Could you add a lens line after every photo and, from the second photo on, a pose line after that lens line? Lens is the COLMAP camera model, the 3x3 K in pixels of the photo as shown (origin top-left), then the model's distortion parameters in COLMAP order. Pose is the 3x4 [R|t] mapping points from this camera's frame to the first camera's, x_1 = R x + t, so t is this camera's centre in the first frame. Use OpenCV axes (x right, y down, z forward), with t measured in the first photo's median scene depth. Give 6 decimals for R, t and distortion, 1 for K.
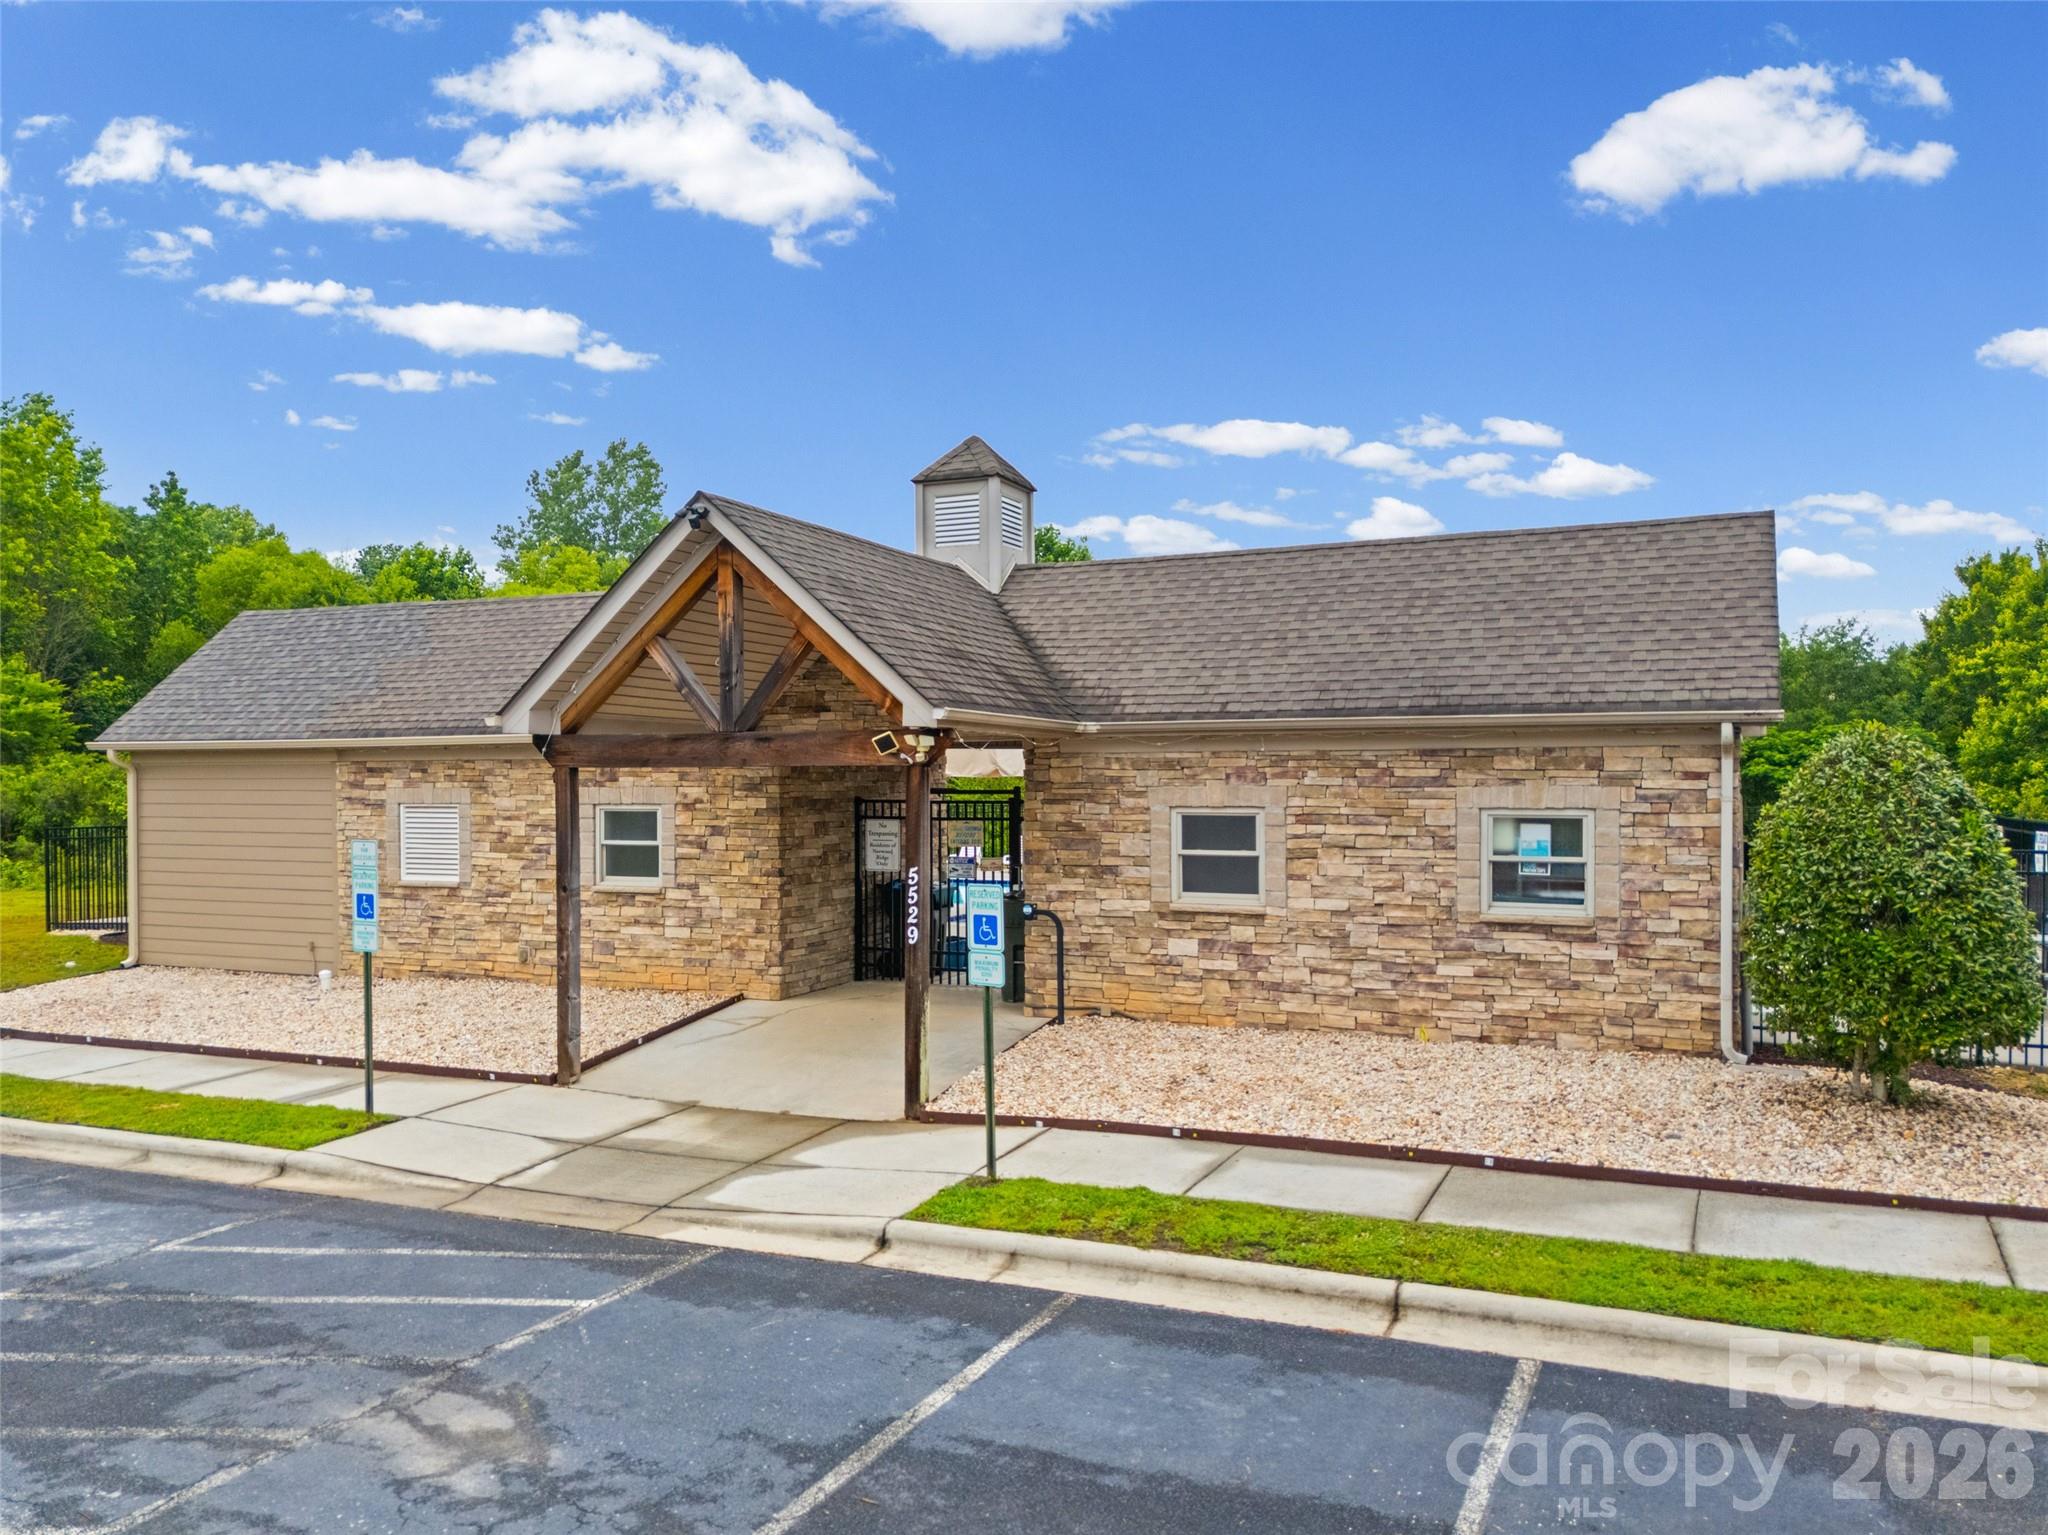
lens RADIAL K [[1558.0, 0, 1013.7], [0, 1558.0, 775.3], [0, 0, 1]] dist [0.037164, -0.001876]
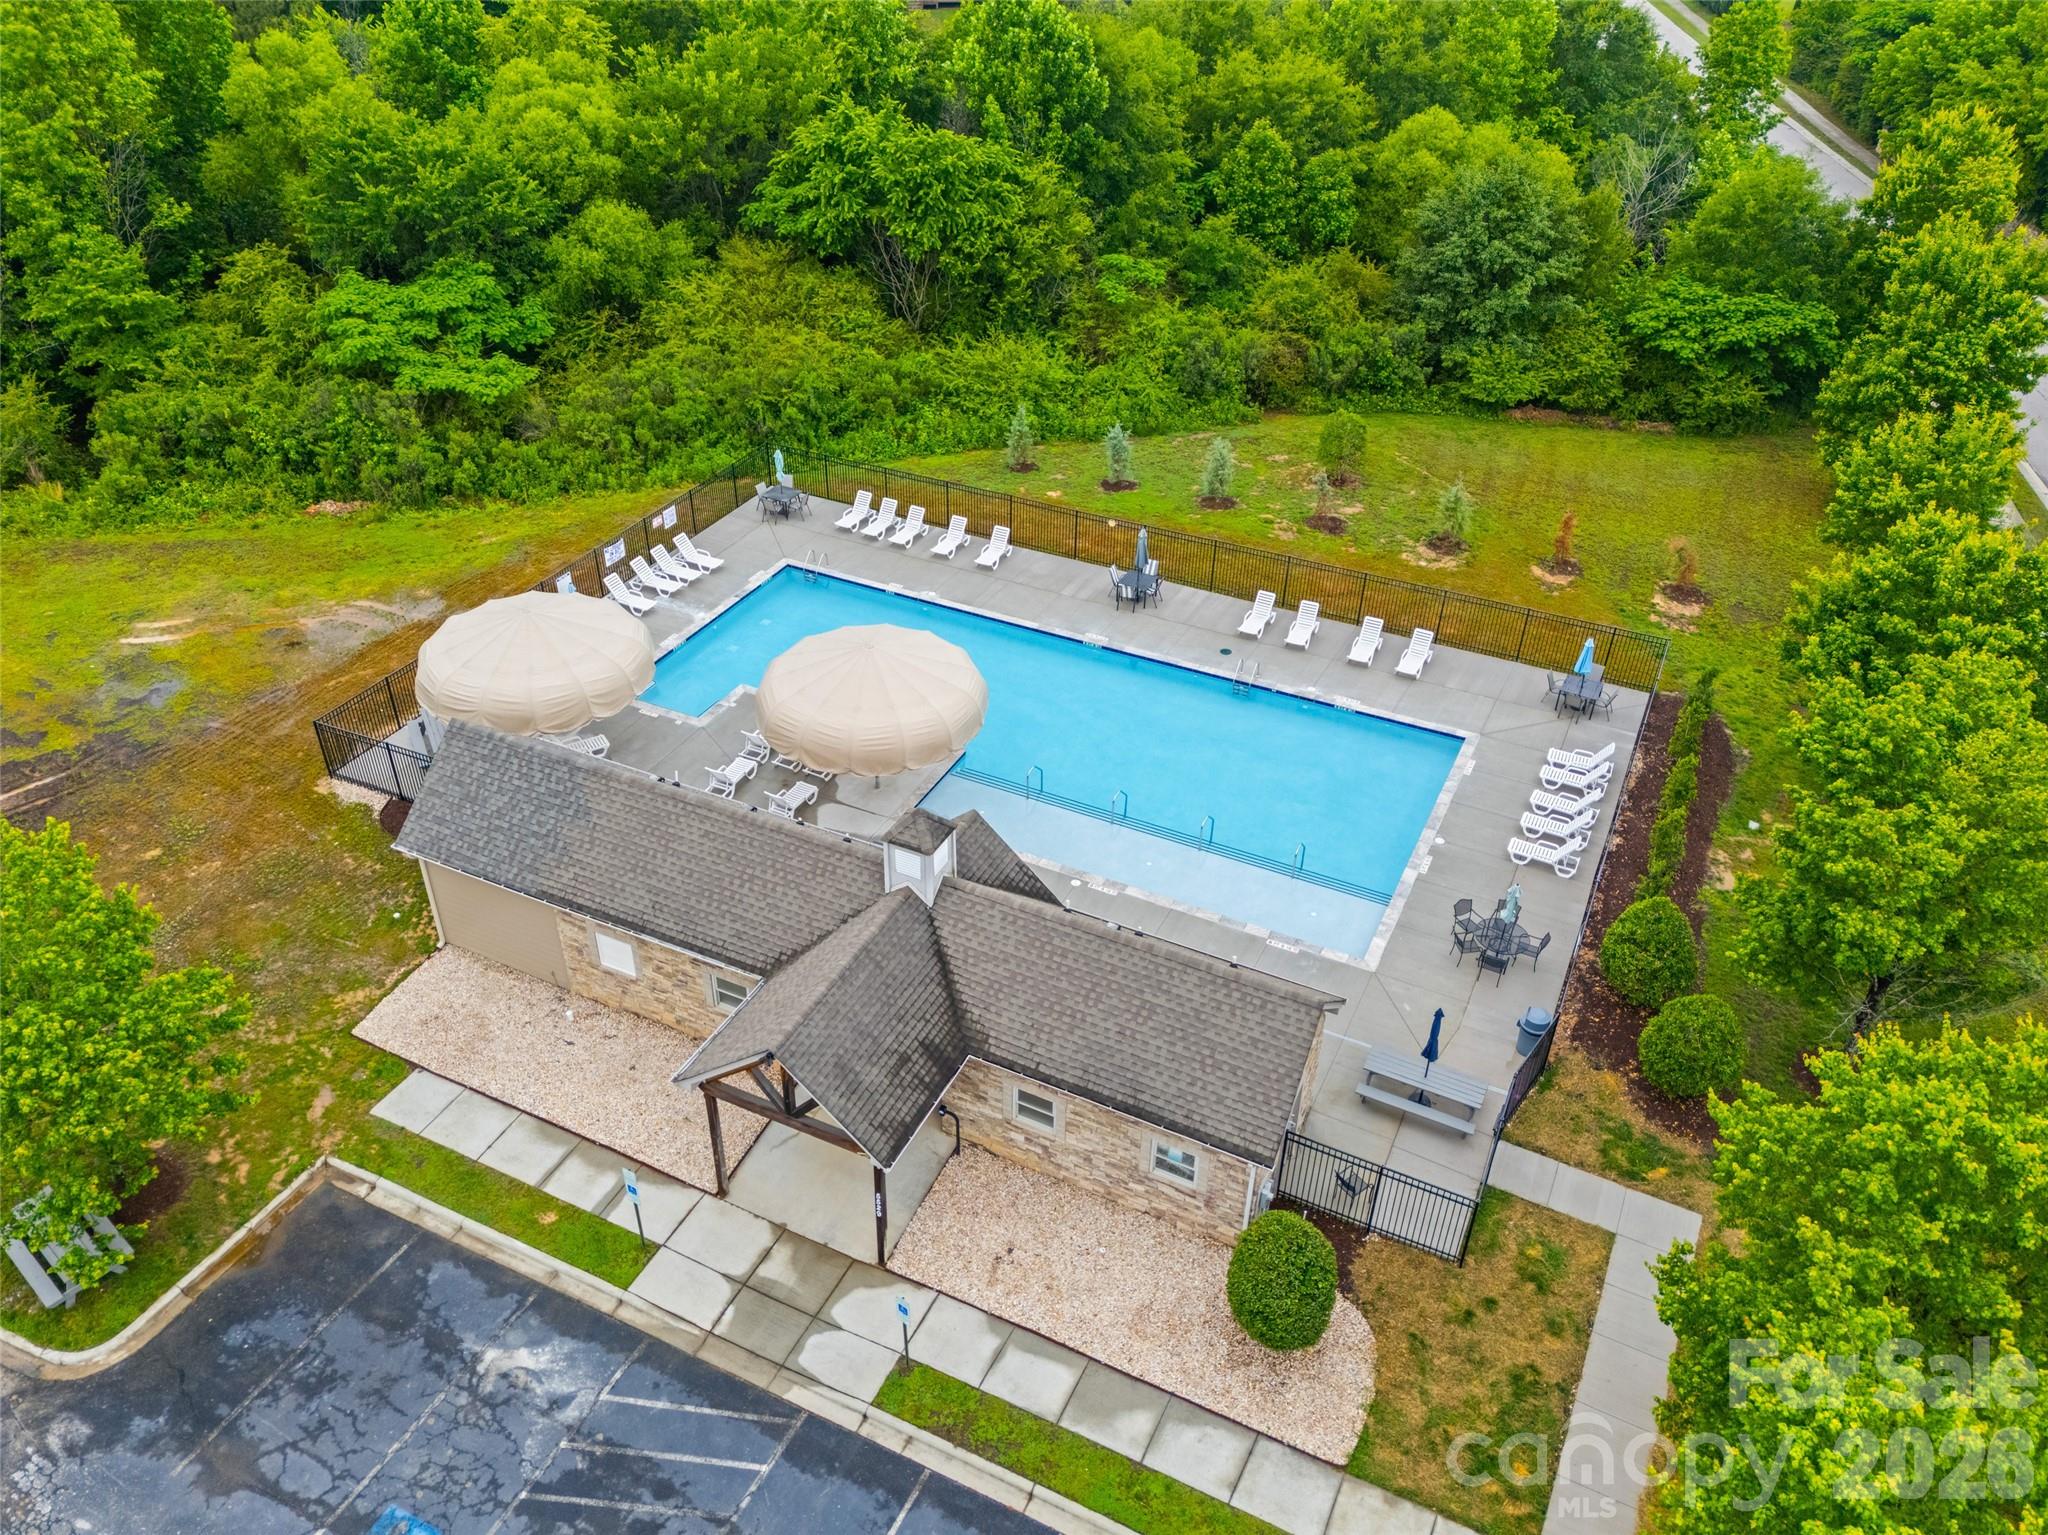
lens RADIAL K [[1558.0, 0, 1027.4], [0, 1558.0, 762.7], [0, 0, 1]] dist [0.037164, -0.001876]
pose [[0.999543, 0.029335, -0.007274, 0.180059], [-0.019881, 0.819465, 0.572785, -2.141708], [0.022763, -0.572378, 0.819674, -0.573566]]
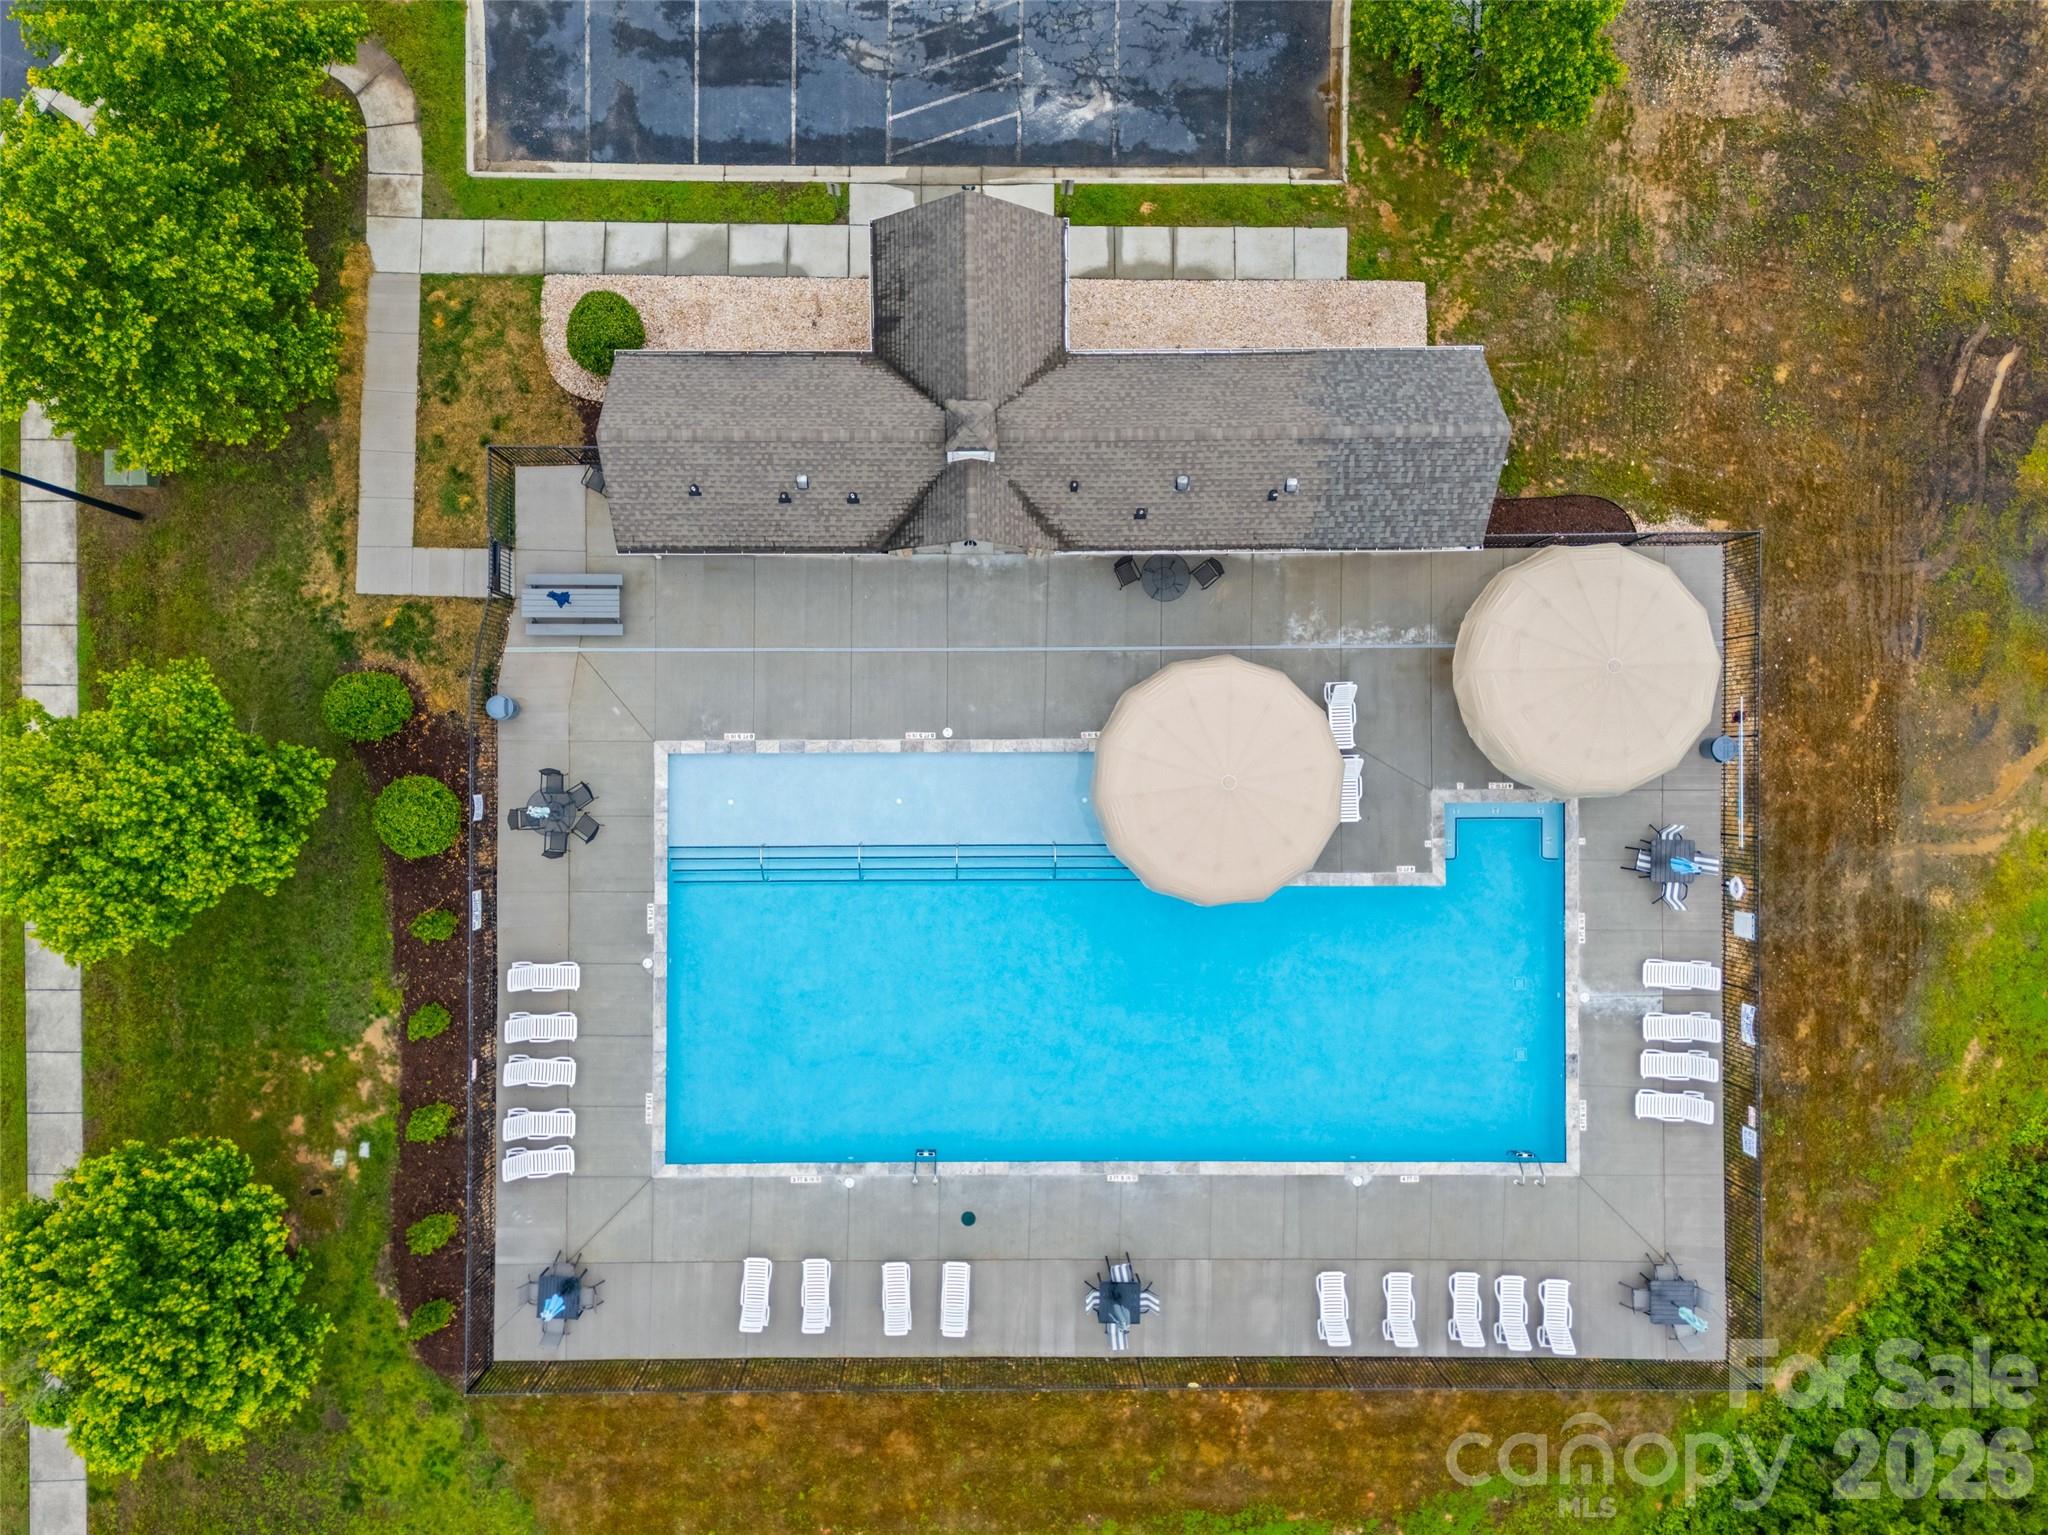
lens RADIAL K [[1558.0, 0, 1024.1], [0, 1558.0, 766.1], [0, 0, 1]] dist [0.037164, -0.001876]
pose [[-0.907547, 0.419951, -0.000158, 0.142197], [0.006106, 0.013573, 0.999889, -3.615749], [0.419906, 0.907446, -0.014882, 2.540134]]
